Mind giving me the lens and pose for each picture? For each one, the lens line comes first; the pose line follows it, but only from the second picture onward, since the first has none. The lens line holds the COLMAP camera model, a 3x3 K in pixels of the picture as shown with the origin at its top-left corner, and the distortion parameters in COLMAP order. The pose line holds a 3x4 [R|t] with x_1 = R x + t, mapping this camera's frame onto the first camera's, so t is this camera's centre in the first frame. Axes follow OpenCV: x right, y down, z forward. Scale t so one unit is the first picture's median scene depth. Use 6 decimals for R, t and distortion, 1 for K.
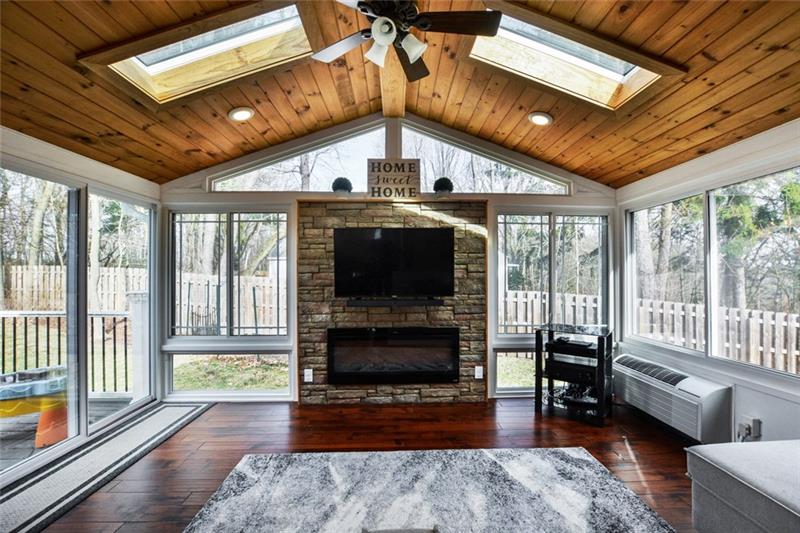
lens RADIAL K [[351.3, 0, 403.7], [0, 351.3, 272.2], [0, 0, 1]] dist [-0.029102, 0.000064]
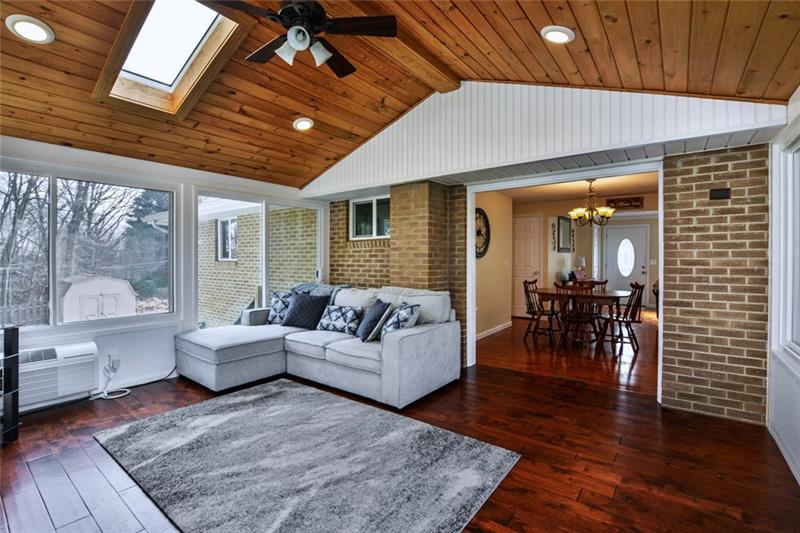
lens RADIAL K [[363.1, 0, 410.8], [0, 363.1, 253.7], [0, 0, 1]] dist [-0.028641, 0.000028]
pose [[-0.782529, 0.009685, 0.622539, -0.555740], [-0.003864, 0.999784, -0.020411, 0.024708], [-0.622603, -0.018378, -0.782322, 0.894668]]
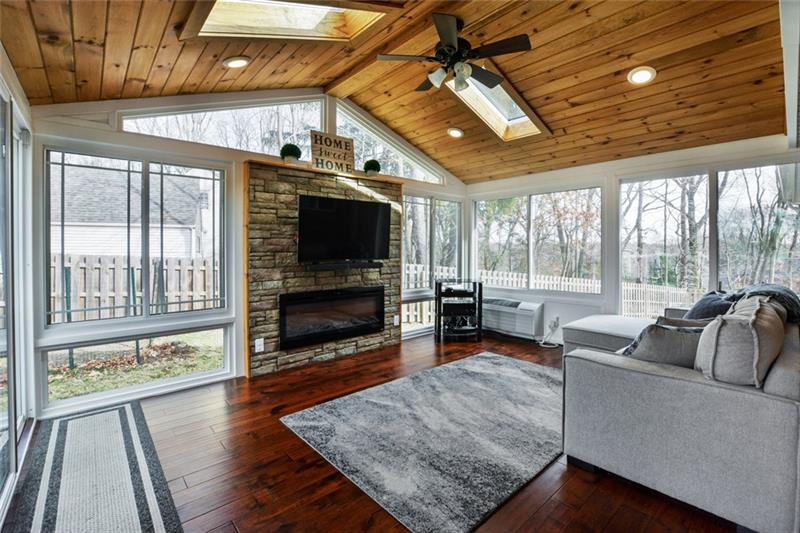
lens RADIAL K [[363.1, 0, 410.8], [0, 363.1, 253.7], [0, 0, 1]] dist [-0.028641, 0.000028]
pose [[0.762118, -0.008572, 0.647382, -0.591599], [-0.005112, 0.999802, 0.019256, 0.022692], [-0.647418, -0.017985, 0.761923, -0.017003]]
